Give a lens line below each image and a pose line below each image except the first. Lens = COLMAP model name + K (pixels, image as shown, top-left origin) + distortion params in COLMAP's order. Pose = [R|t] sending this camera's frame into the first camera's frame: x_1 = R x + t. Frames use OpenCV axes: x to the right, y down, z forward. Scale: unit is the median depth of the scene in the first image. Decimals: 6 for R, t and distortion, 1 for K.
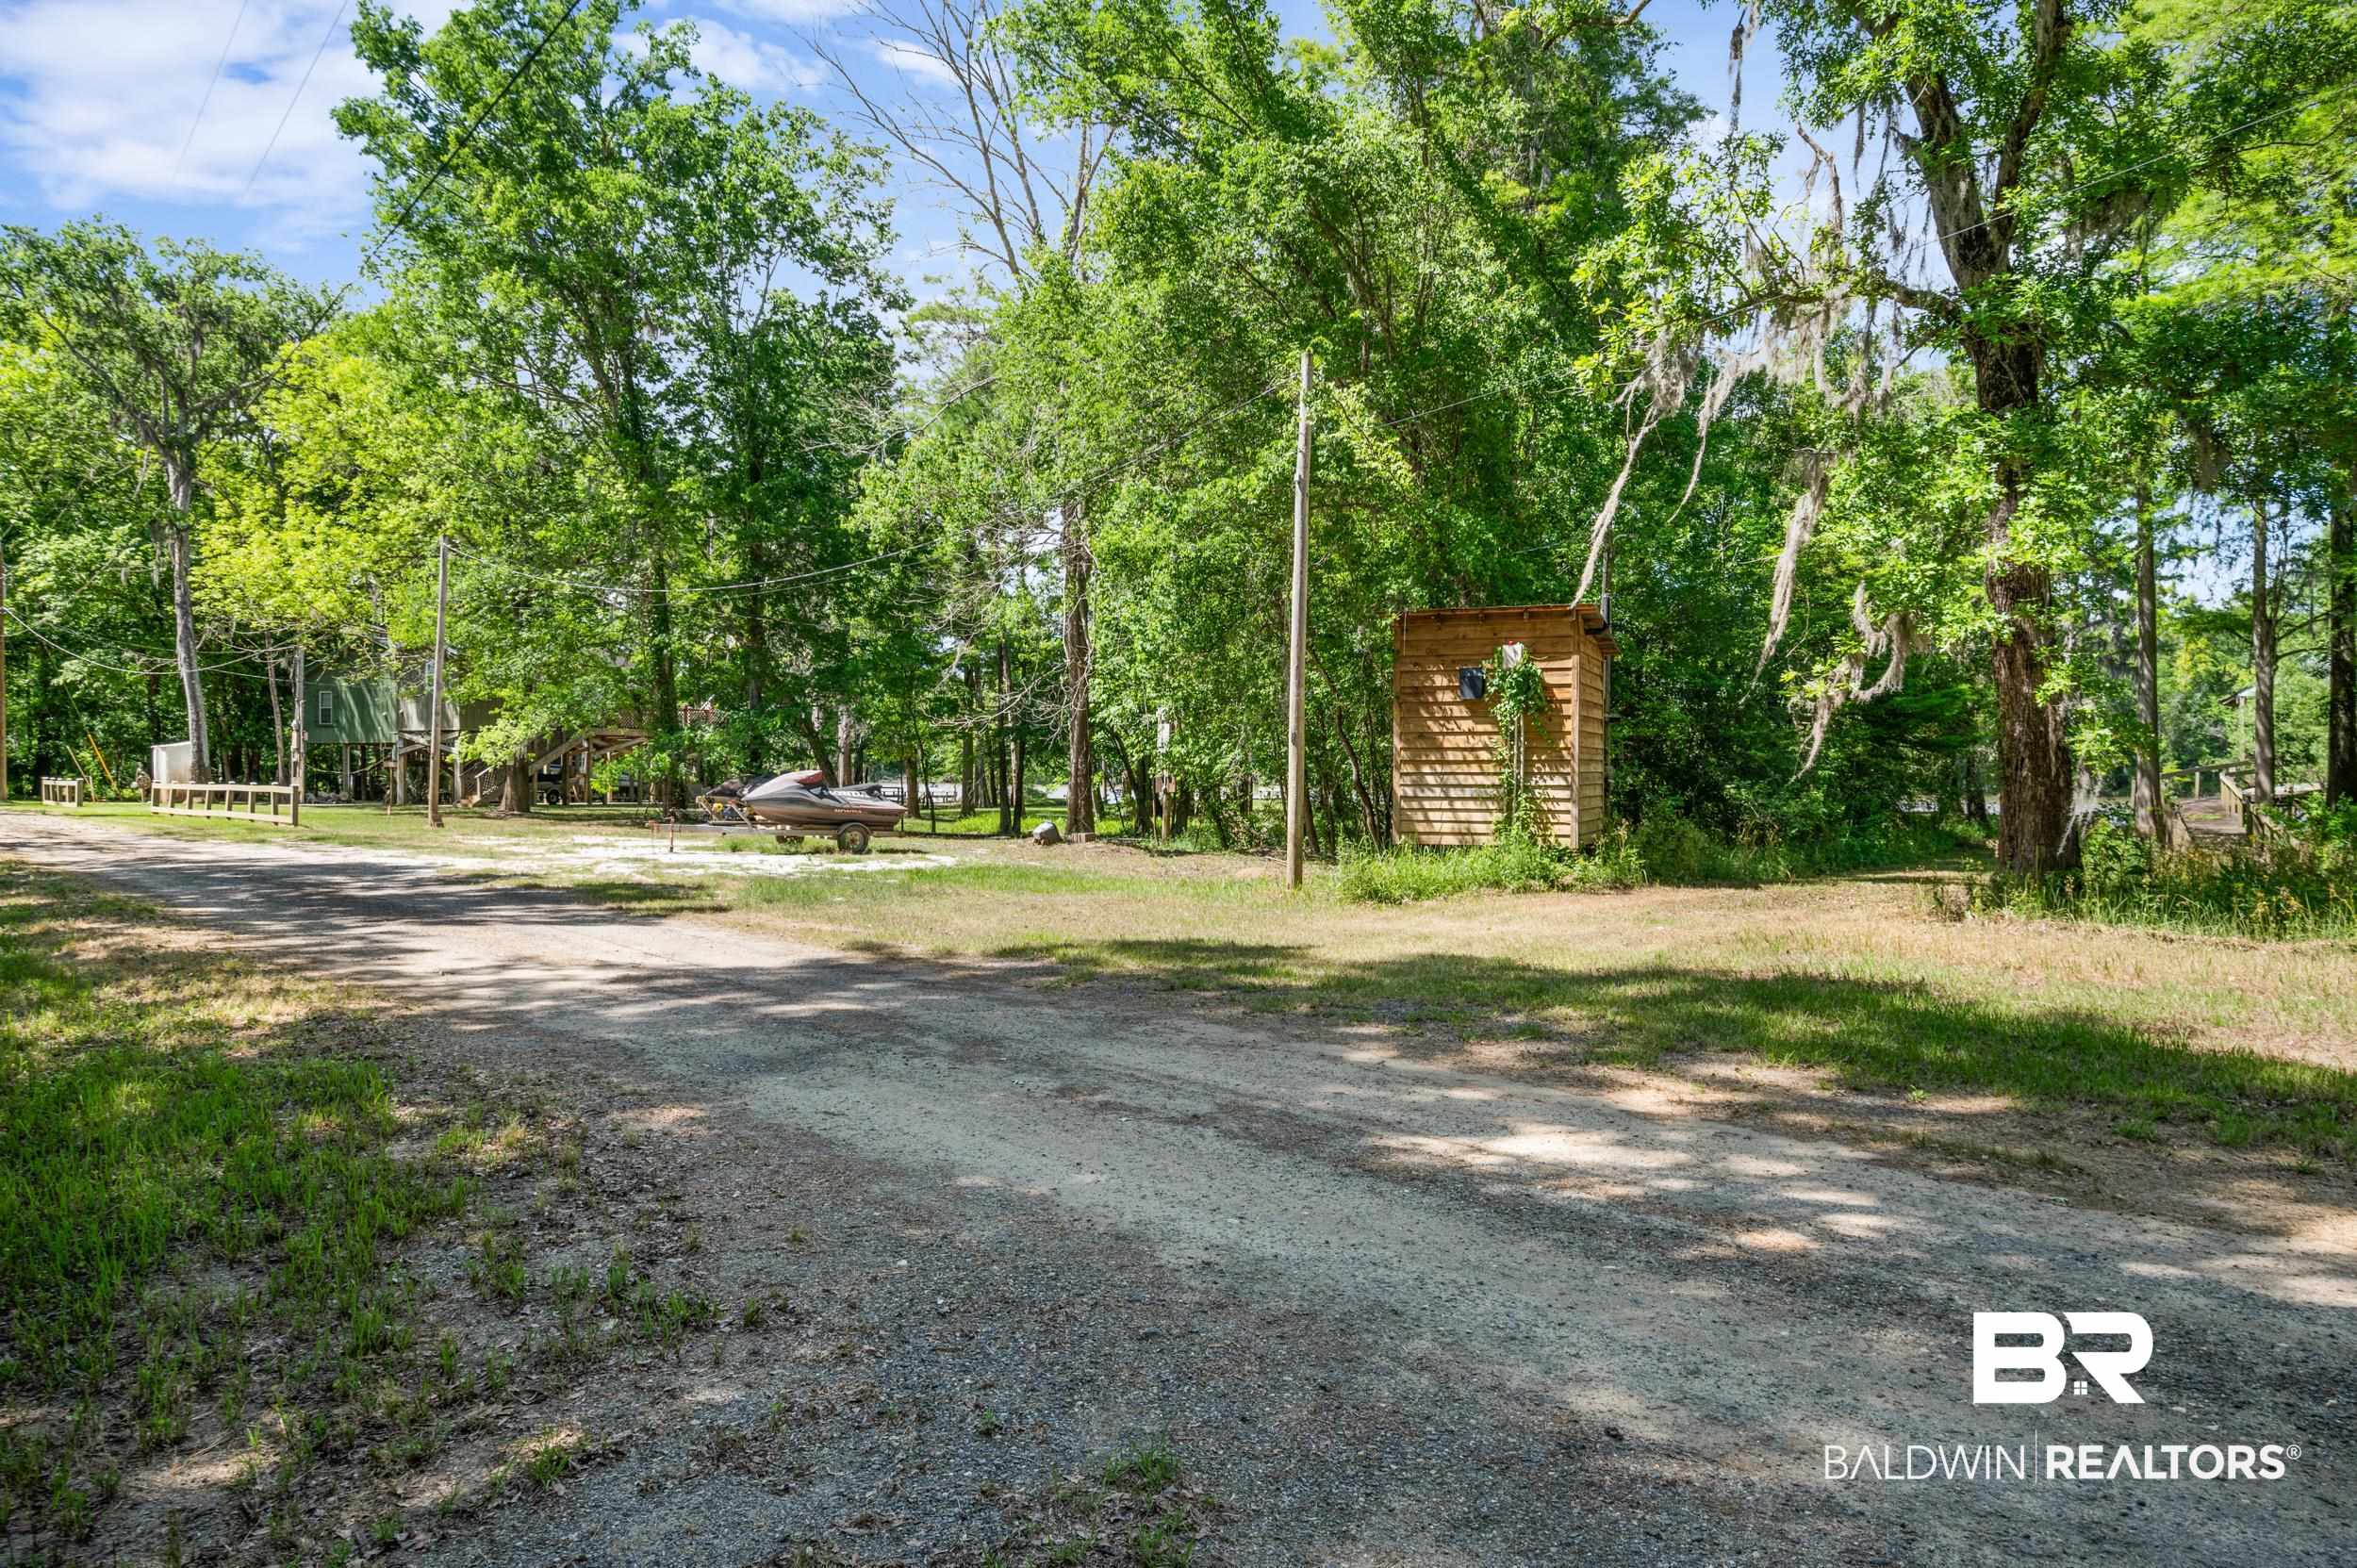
lens RADIAL K [[1582.5, 0, 1176.8], [0, 1582.5, 780.8], [0, 0, 1]] dist [0.001274, -0.000425]
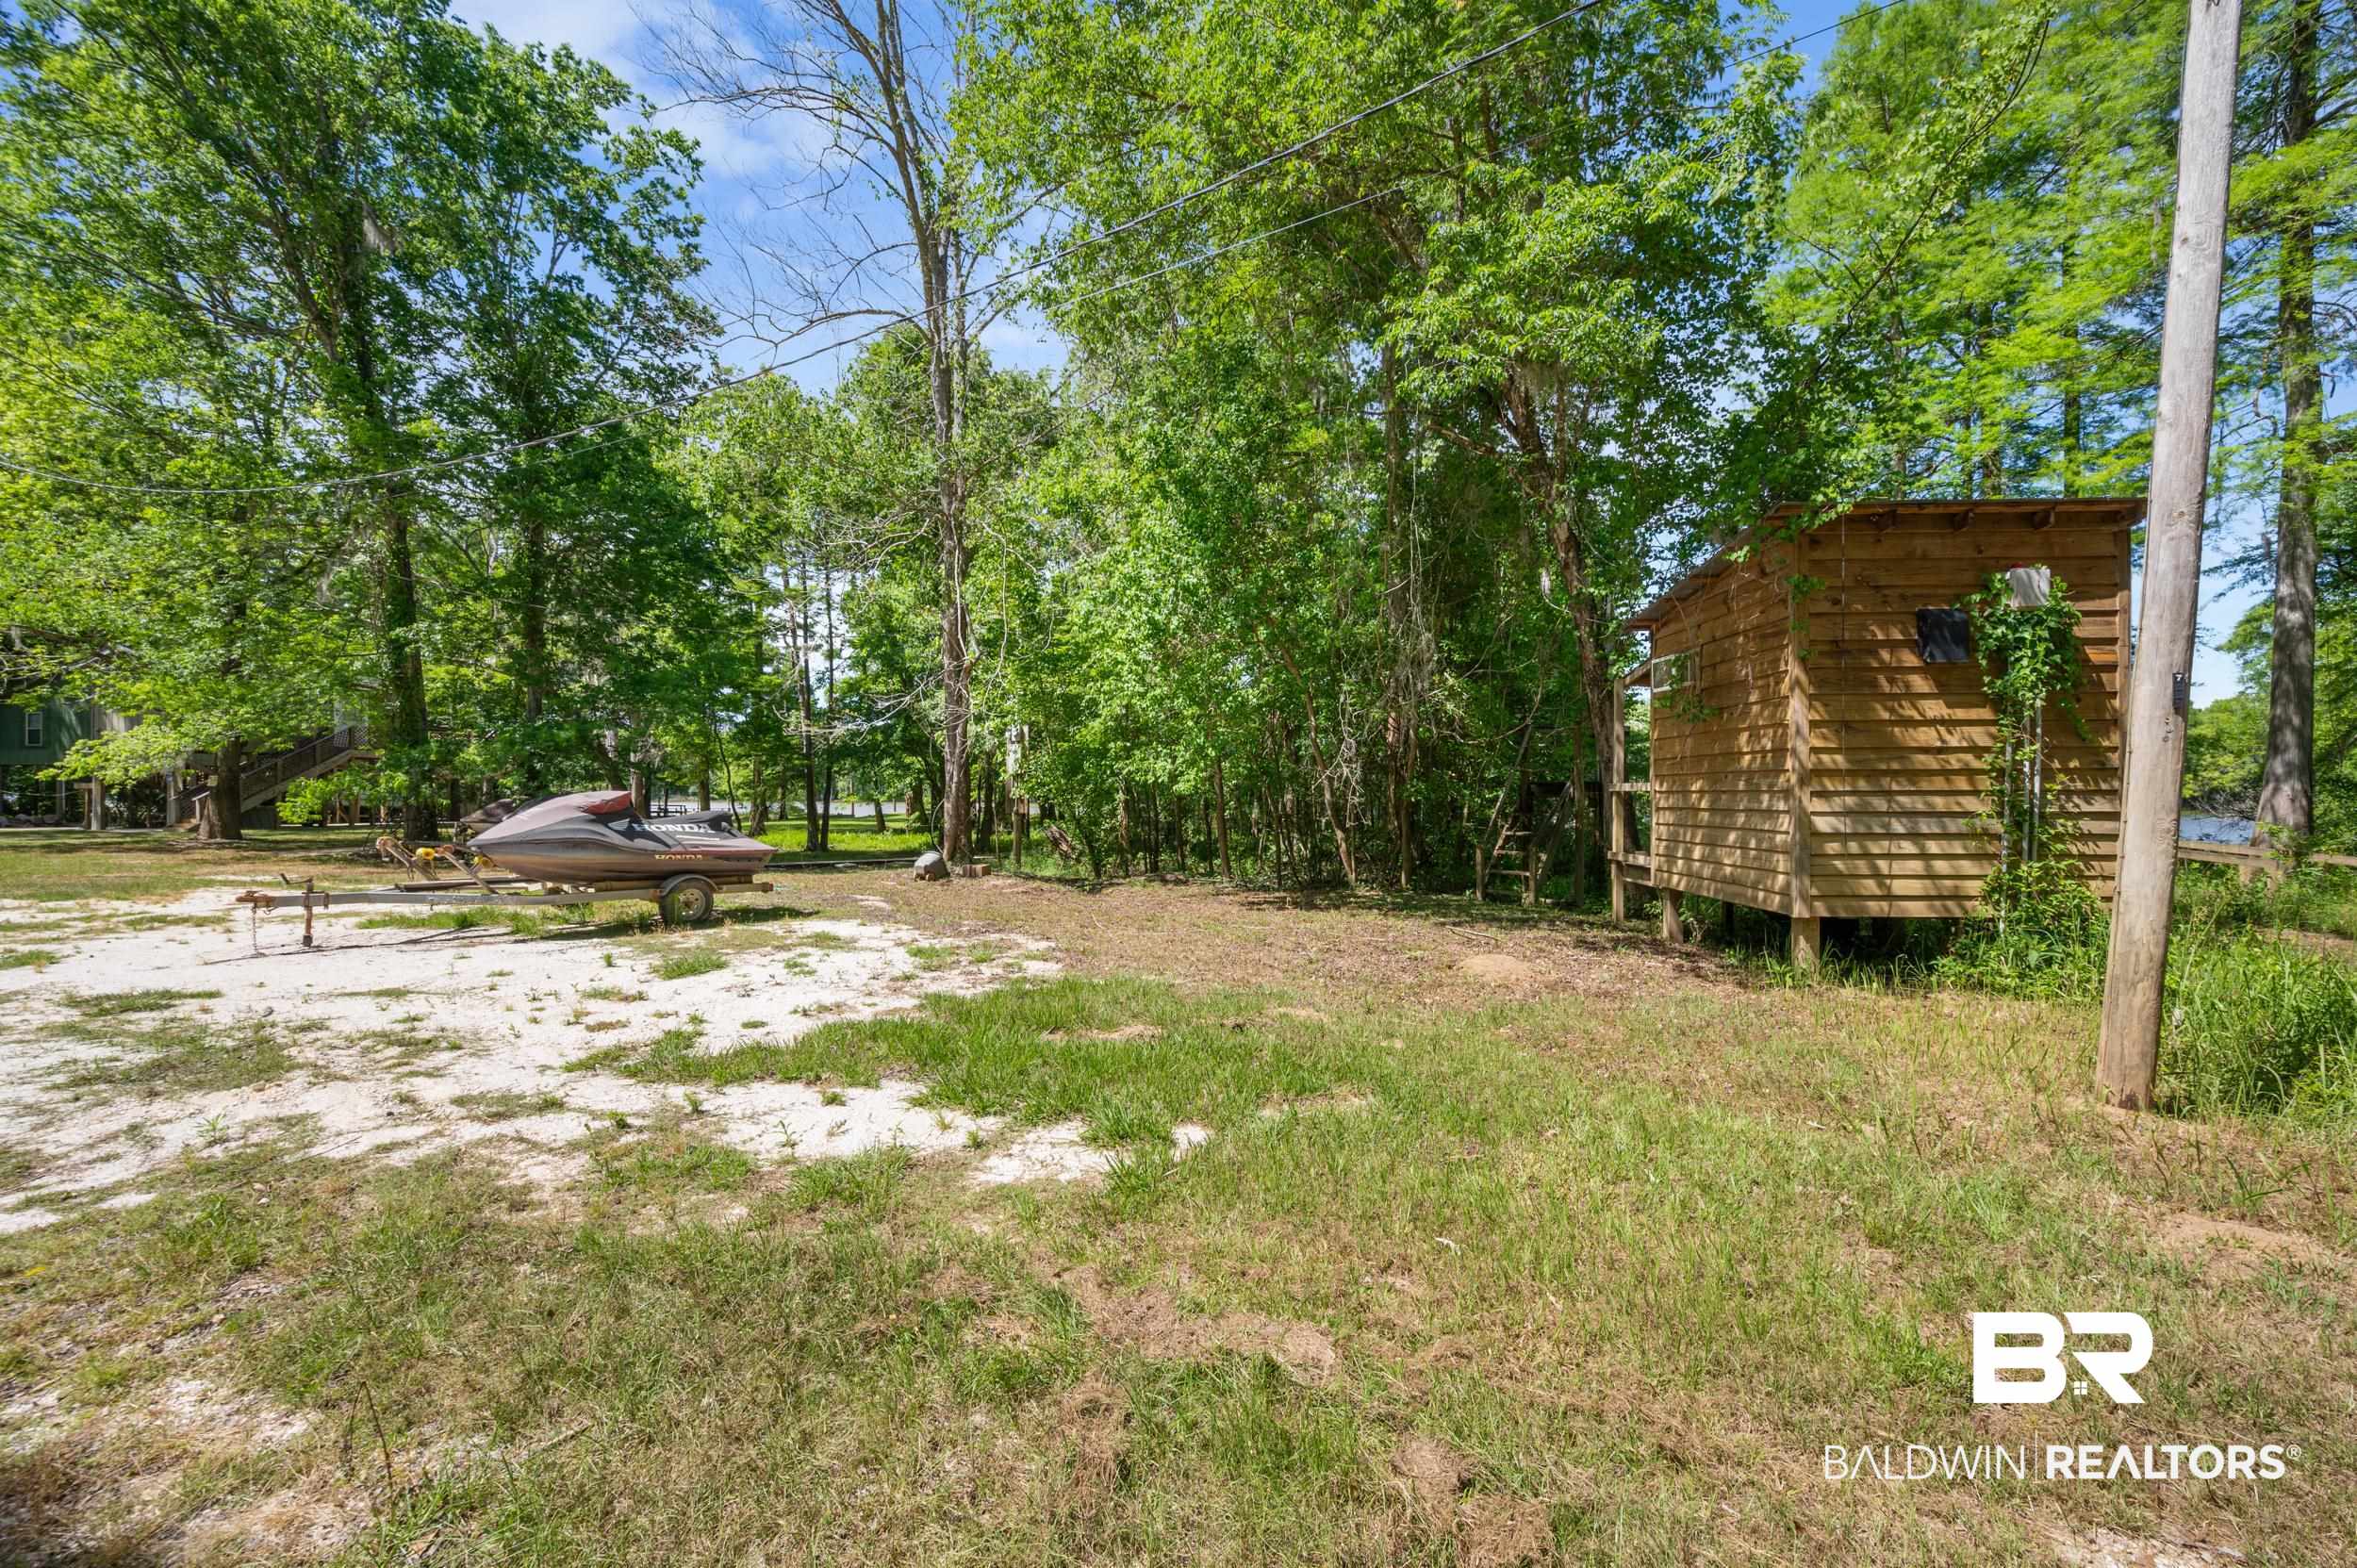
lens RADIAL K [[939.5, 0, 1217.2], [0, 939.5, 787.5], [0, 0, 1]] dist [-0.002058, 0.000270]
pose [[0.938313, -0.001272, 0.345784, -0.138656], [0.004900, 0.999942, -0.009617, -0.003357], [-0.345752, 0.010718, 0.938265, 0.588074]]
